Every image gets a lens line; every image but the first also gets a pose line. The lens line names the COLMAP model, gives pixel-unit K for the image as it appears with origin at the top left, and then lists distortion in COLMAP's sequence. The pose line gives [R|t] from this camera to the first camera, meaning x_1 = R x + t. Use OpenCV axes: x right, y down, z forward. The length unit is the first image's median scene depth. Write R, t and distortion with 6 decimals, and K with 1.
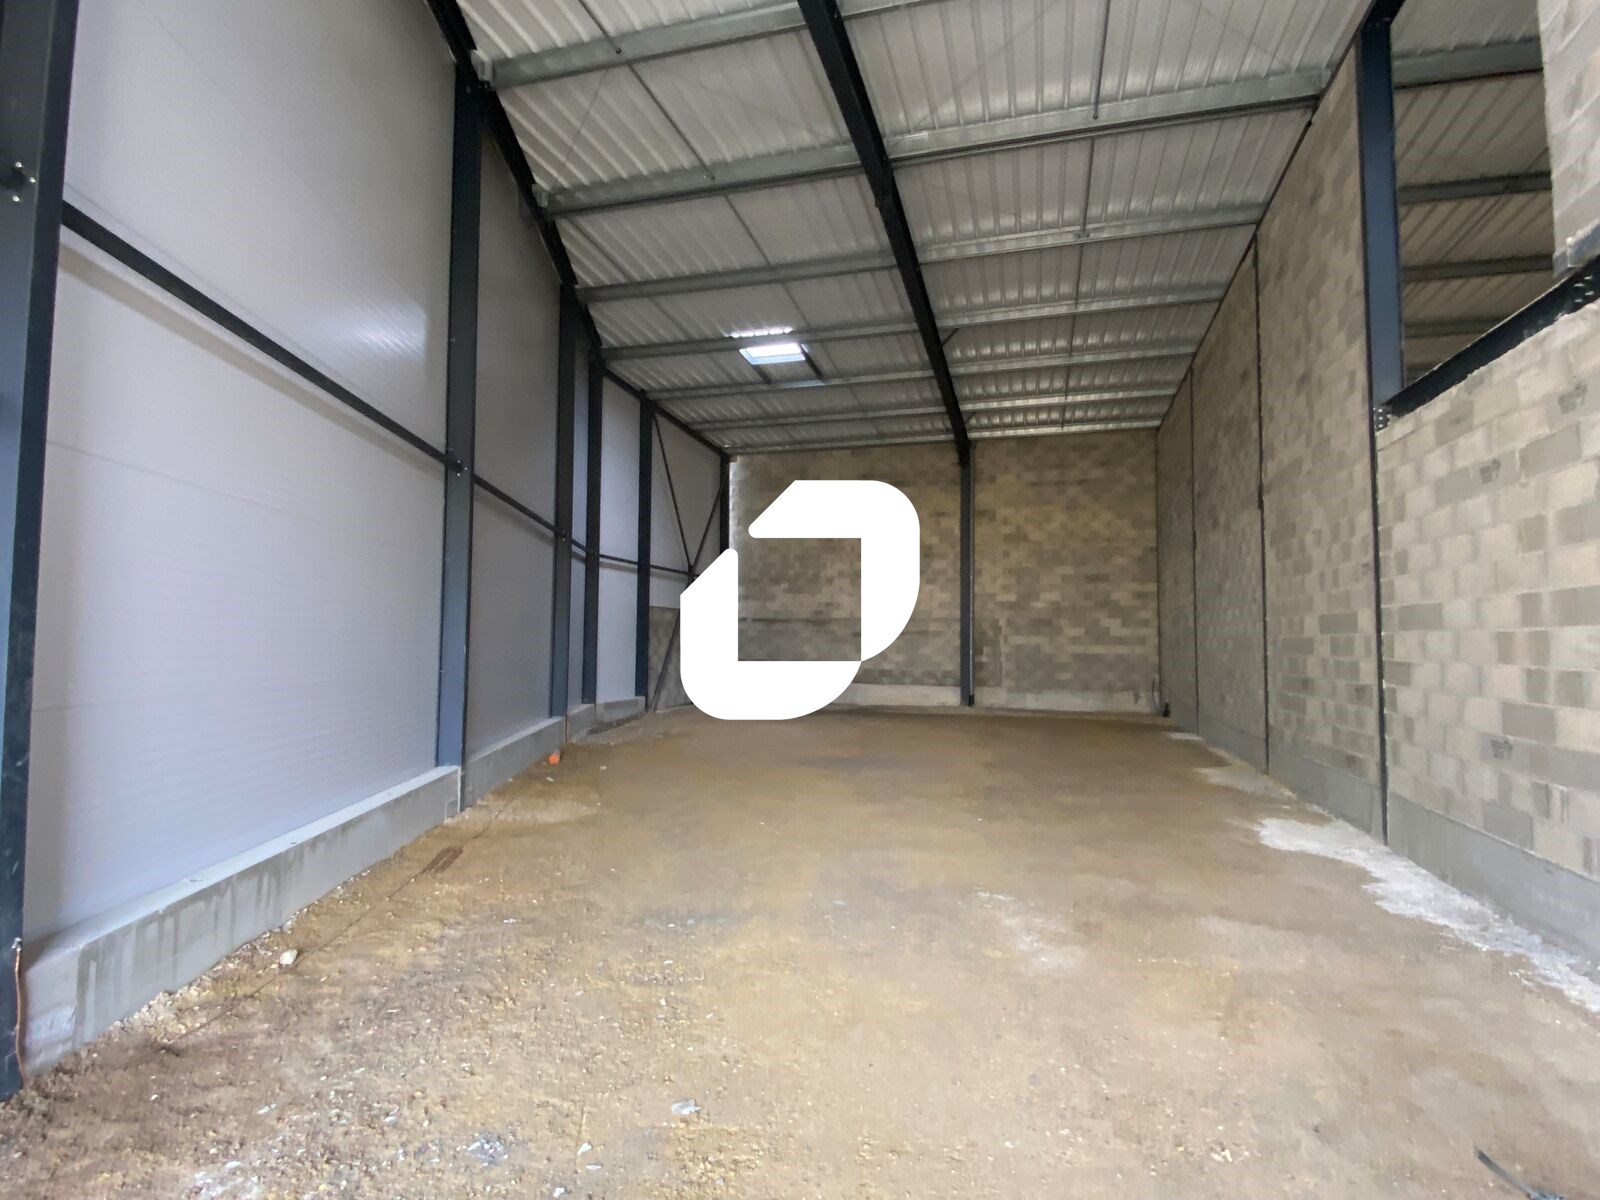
lens RADIAL K [[835.3, 0, 791.2], [0, 835.3, 602.7], [0, 0, 1]] dist [-0.004911, -0.007265]
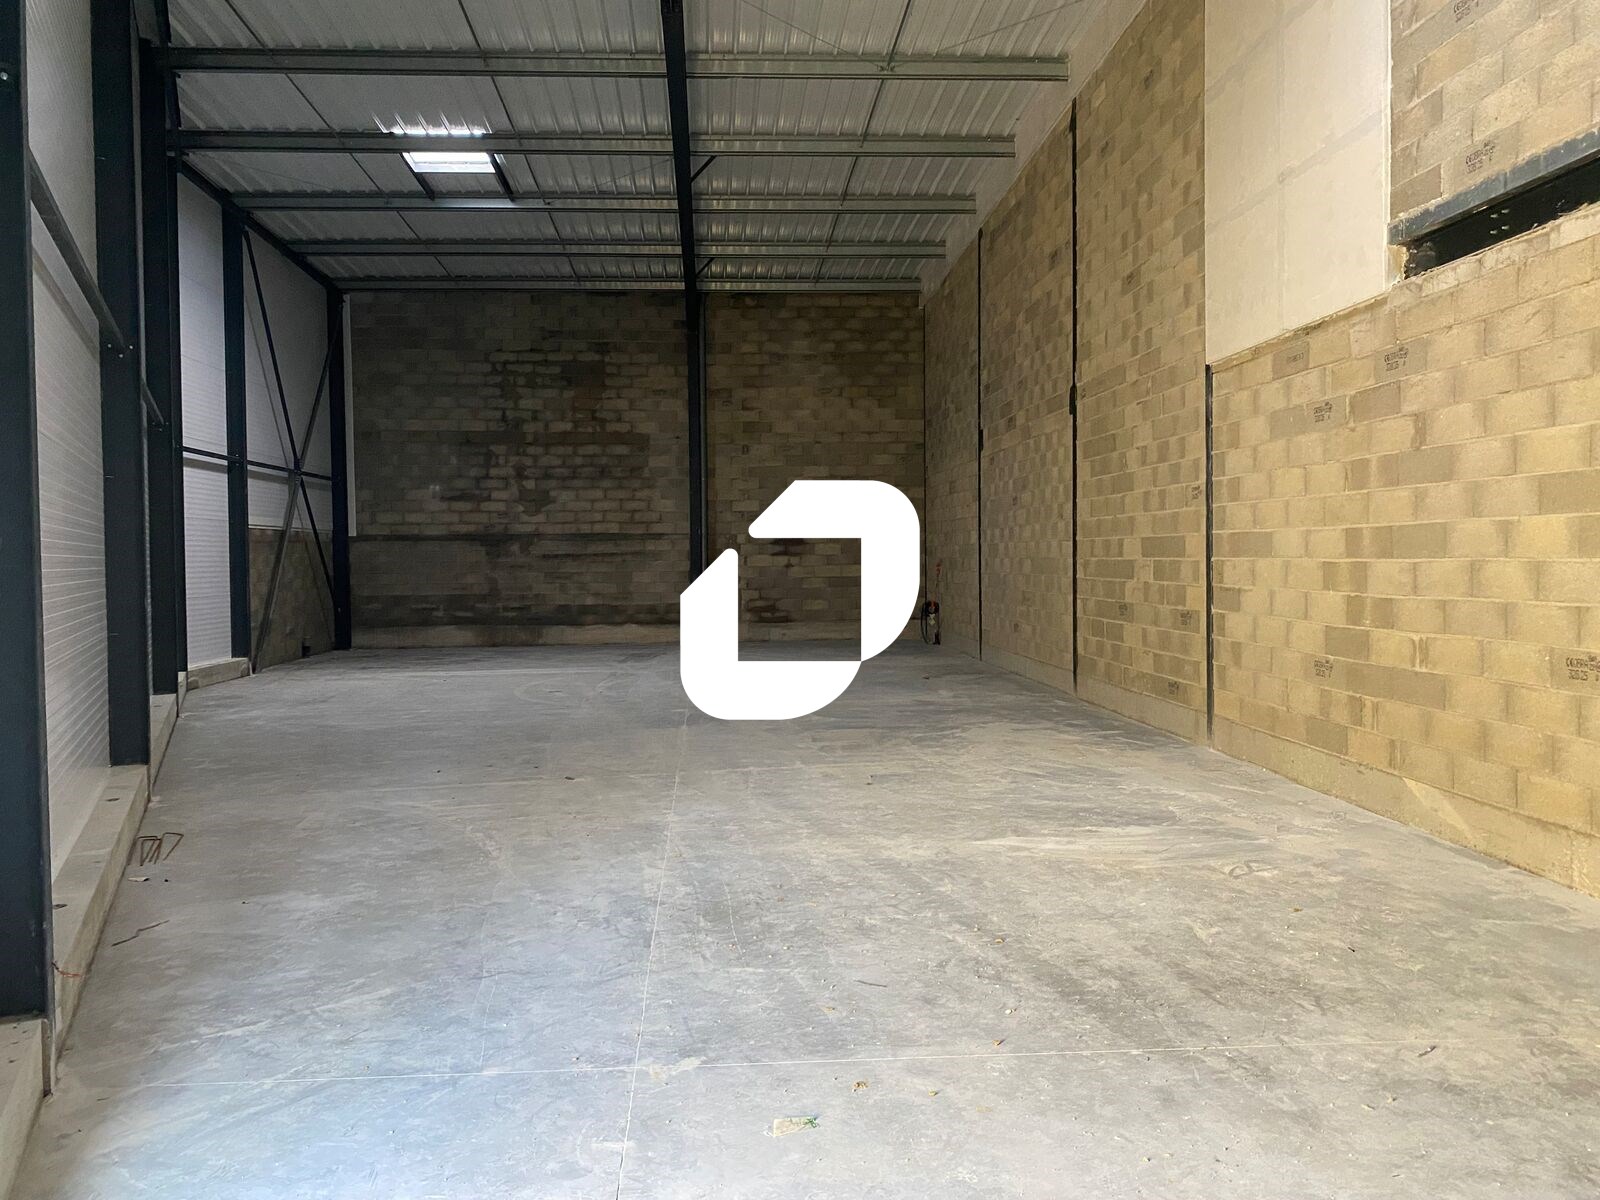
lens RADIAL K [[1215.6, 0, 806.8], [0, 1215.6, 601.3], [0, 0, 1]] dist [0.031239, -0.037623]
pose [[0.932422, -0.033188, 0.359844, -0.201206], [0.002771, 0.996401, 0.084715, -0.028148], [-0.361361, -0.077993, 0.929158, -0.139277]]
